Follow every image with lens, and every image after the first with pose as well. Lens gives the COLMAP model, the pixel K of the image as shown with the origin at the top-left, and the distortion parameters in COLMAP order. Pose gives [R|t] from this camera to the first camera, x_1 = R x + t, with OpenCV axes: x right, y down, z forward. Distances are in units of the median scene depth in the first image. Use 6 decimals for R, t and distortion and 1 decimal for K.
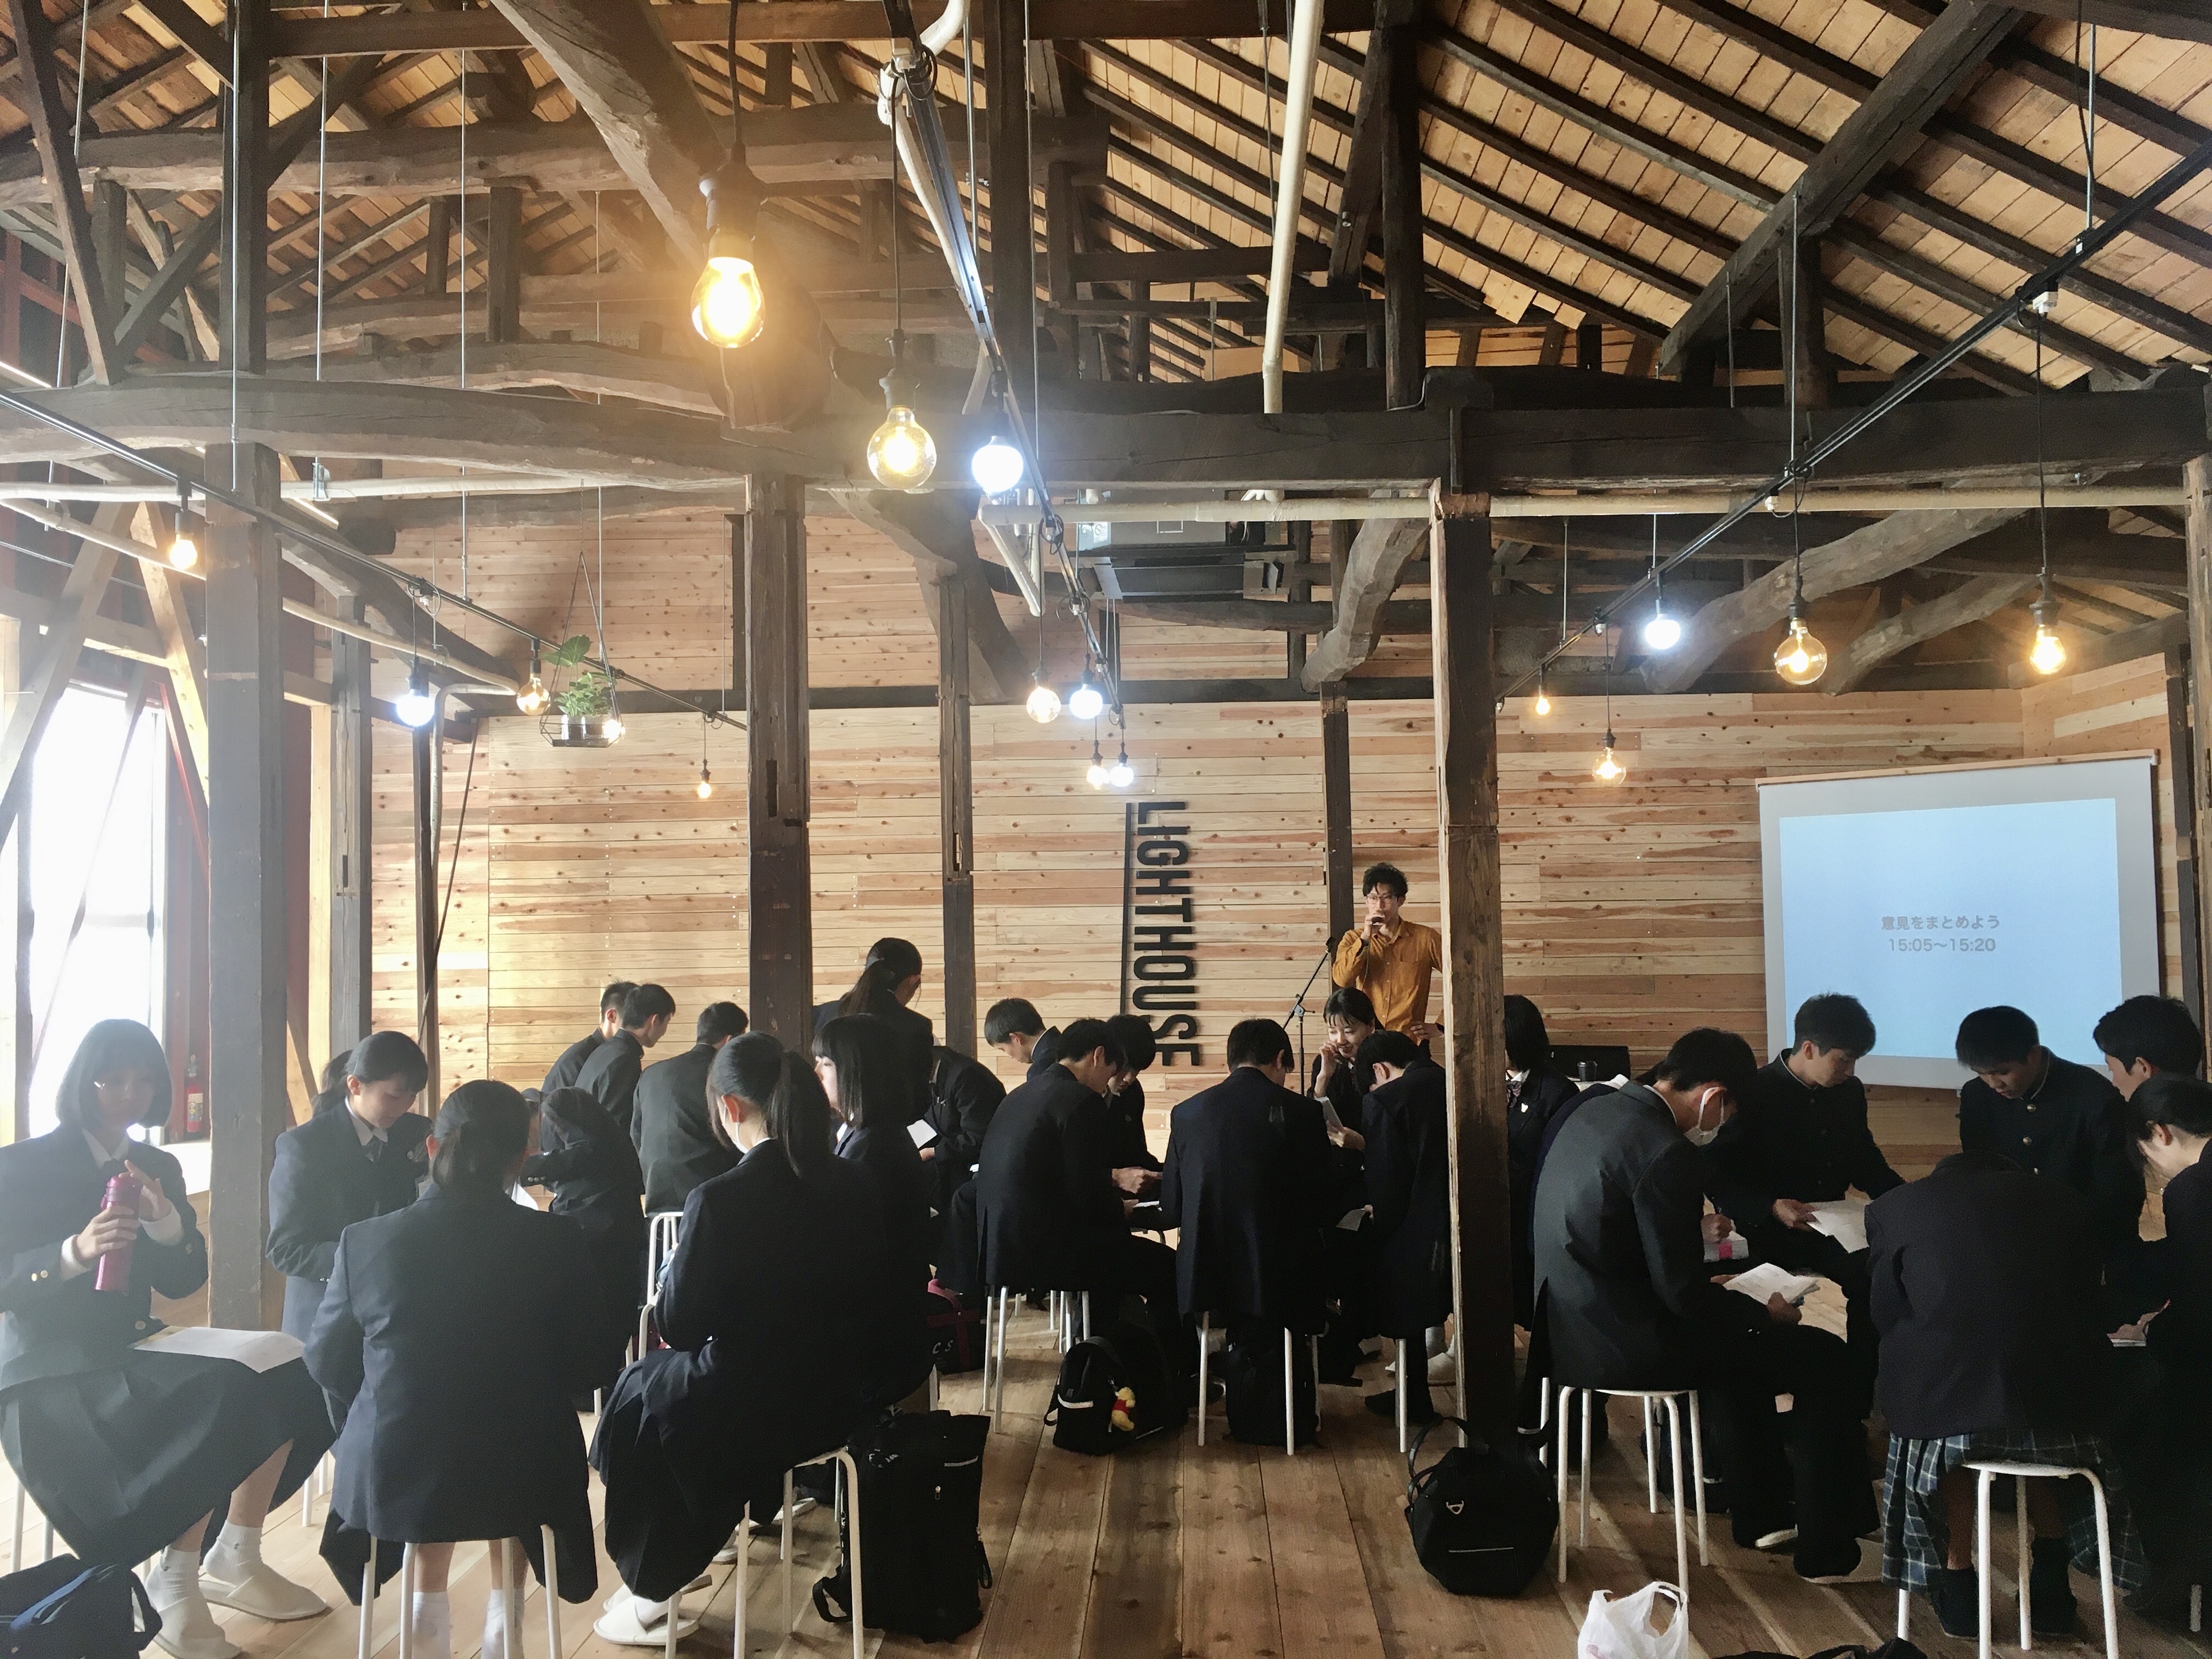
lens RADIAL K [[1884.5, 0, 1090.6], [0, 1884.5, 849.2], [0, 0, 1]] dist [0.056118, -0.073644]
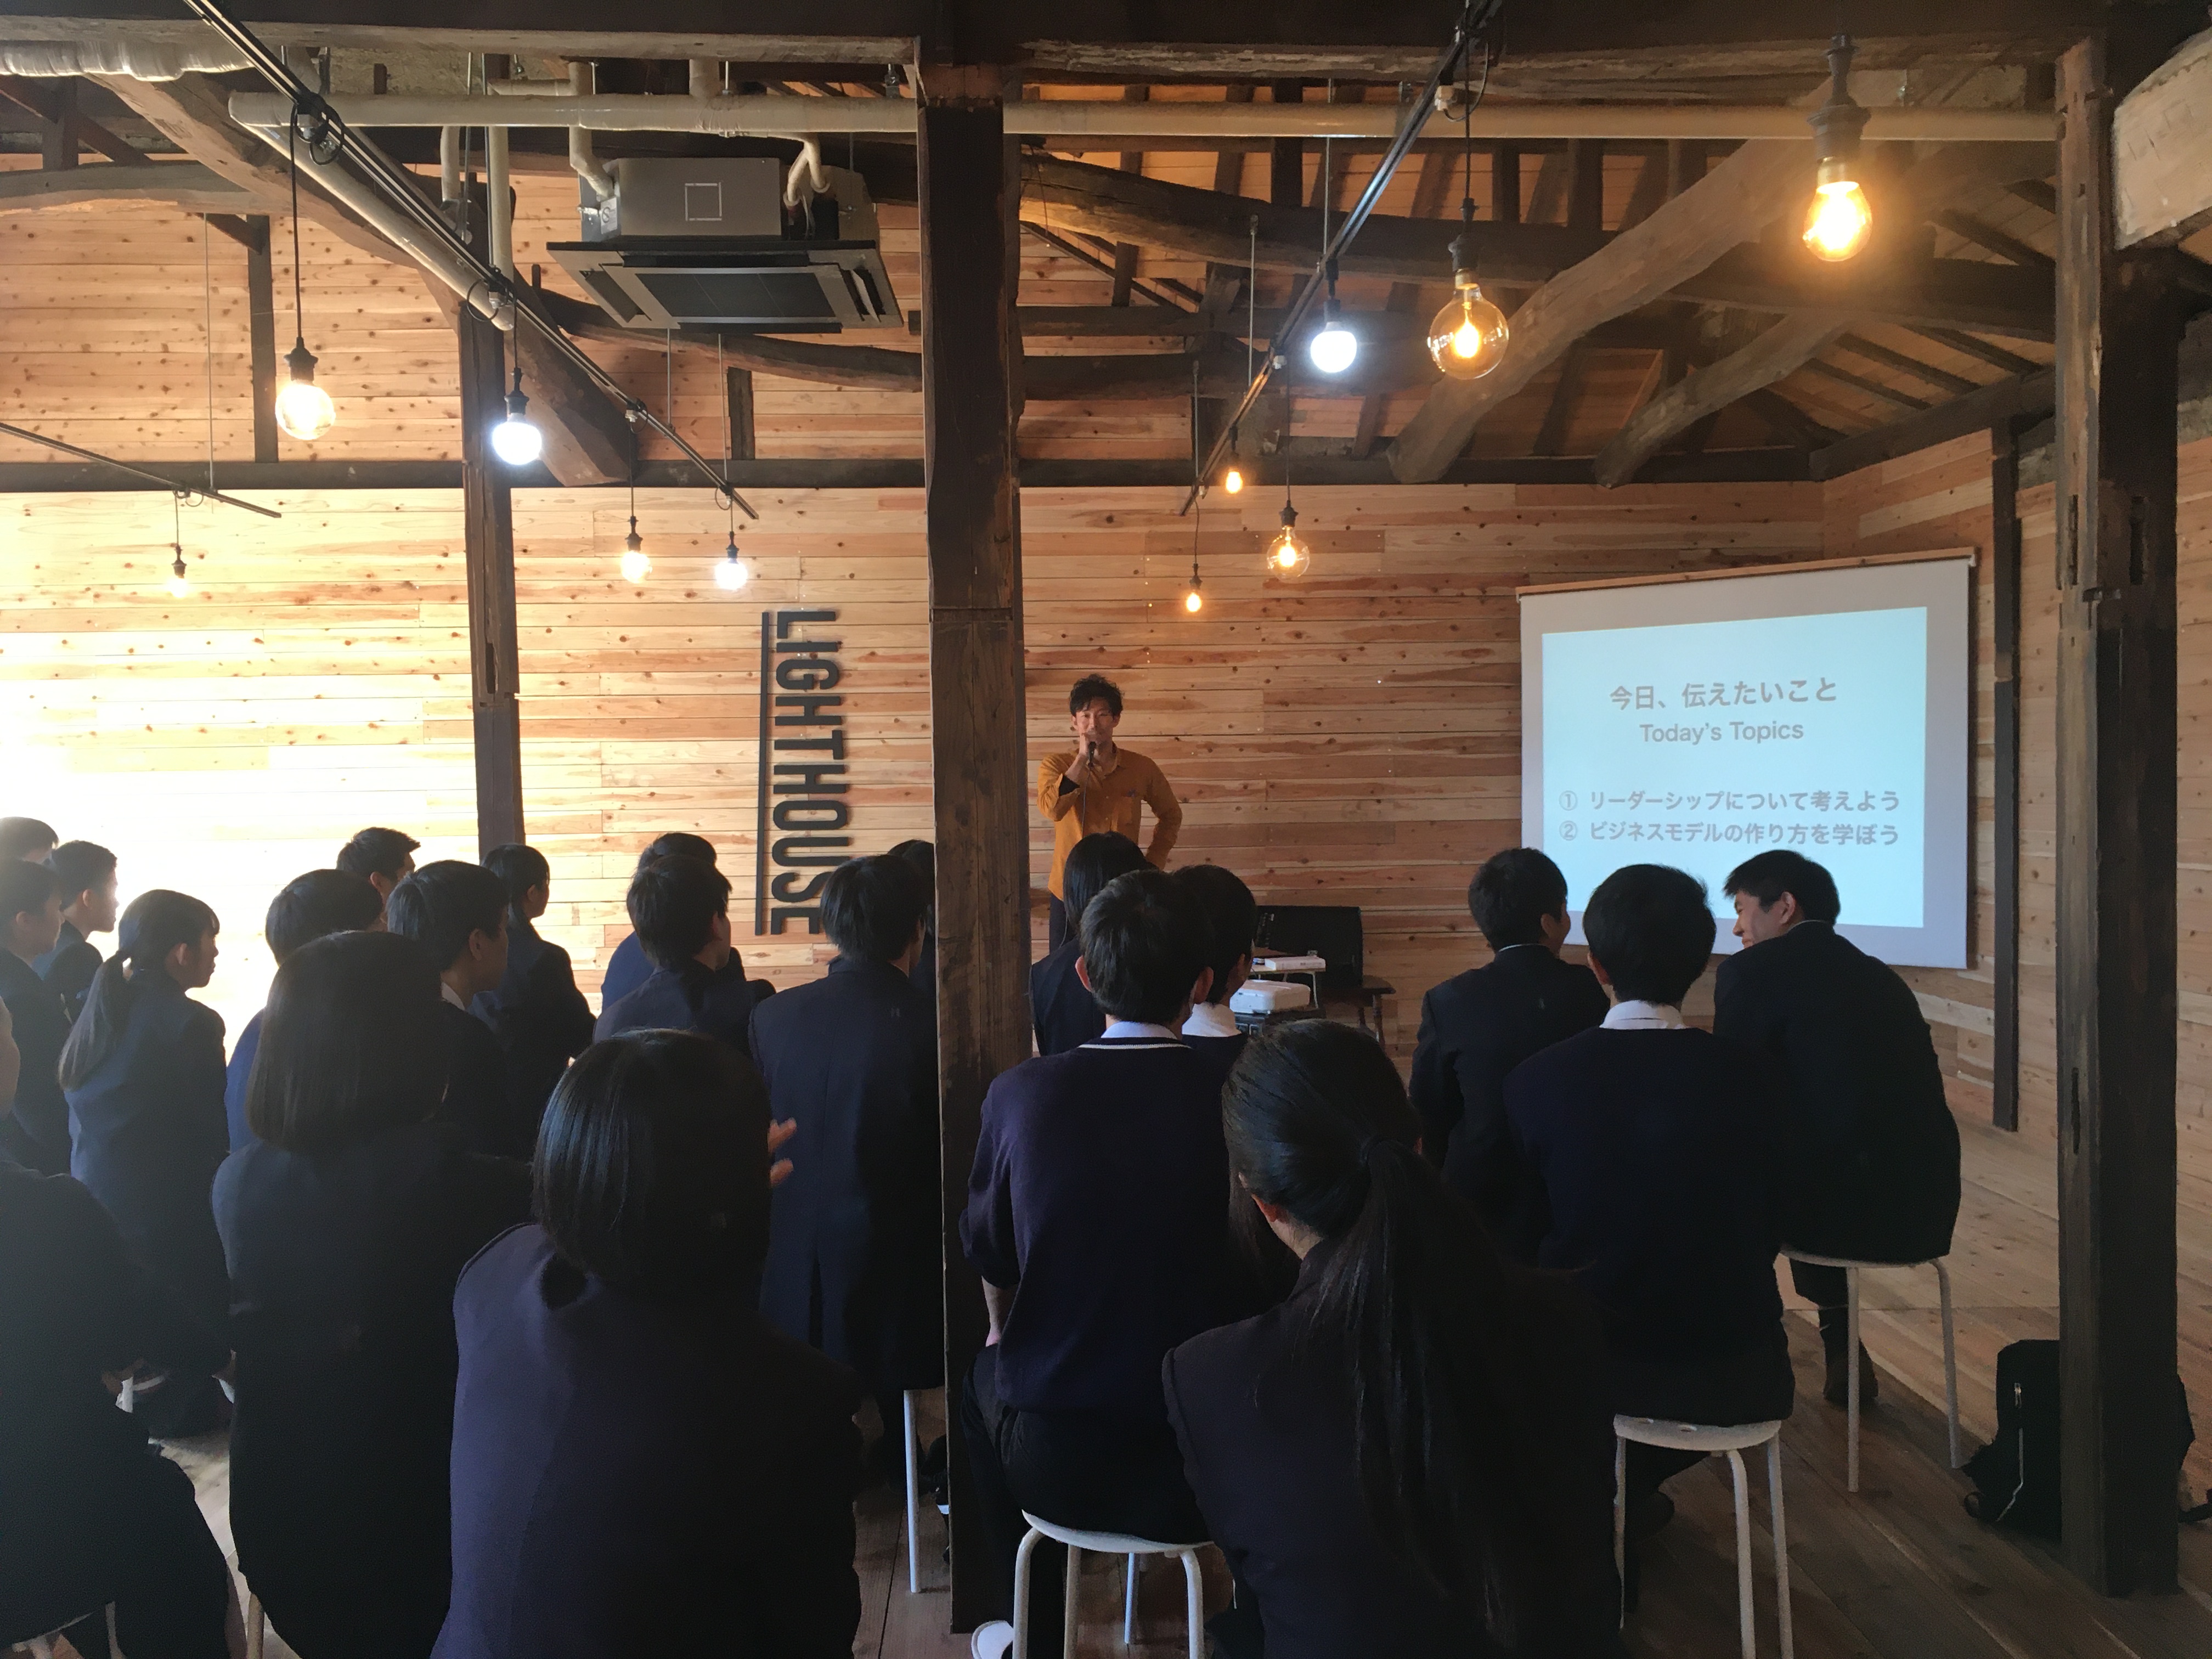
lens RADIAL K [[1884.5, 0, 1101.3], [0, 1884.5, 843.4], [0, 0, 1]] dist [0.056118, -0.073644]
pose [[0.995998, -0.004821, 0.089242, 0.092799], [-0.002648, 0.996514, 0.083389, 0.006549], [-0.089333, -0.083291, 0.992513, 0.177196]]
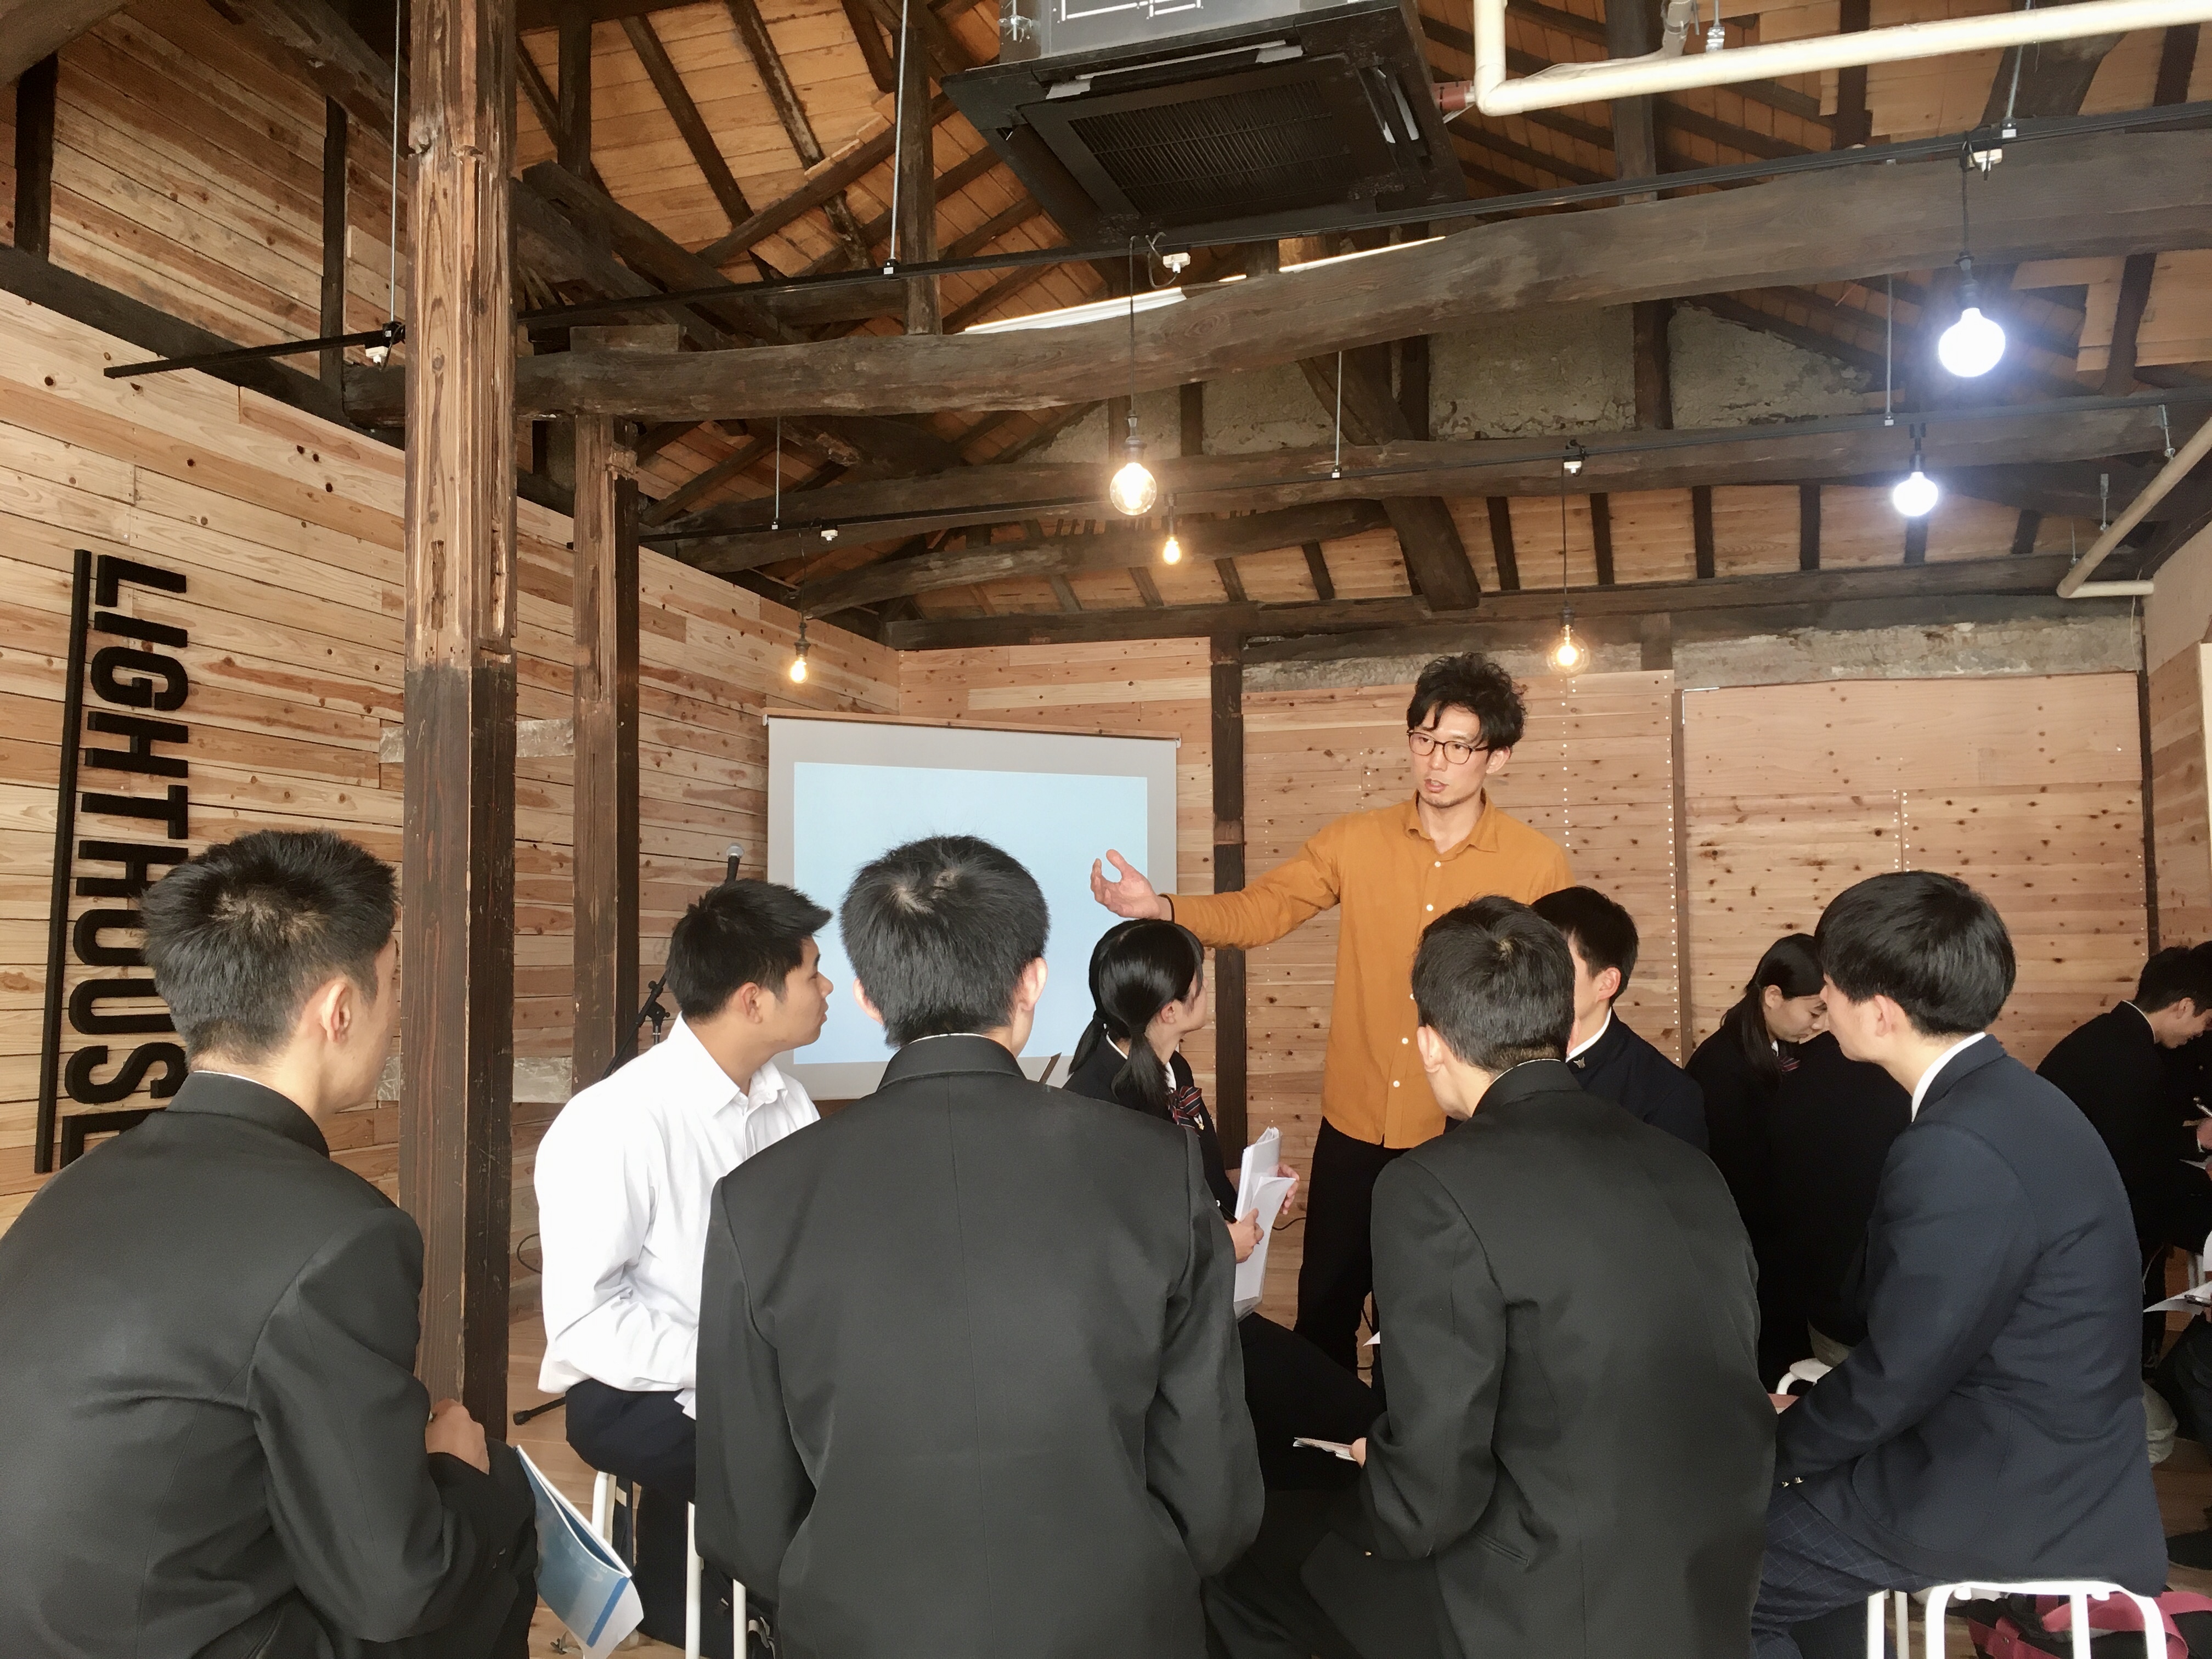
lens RADIAL K [[1884.5, 0, 1094.8], [0, 1884.5, 841.3], [0, 0, 1]] dist [0.056118, -0.073644]
pose [[0.250109, 0.077119, 0.965142, -0.340187], [-0.037942, 0.996838, -0.069819, 0.063804], [-0.967474, -0.019157, 0.252244, 0.681581]]
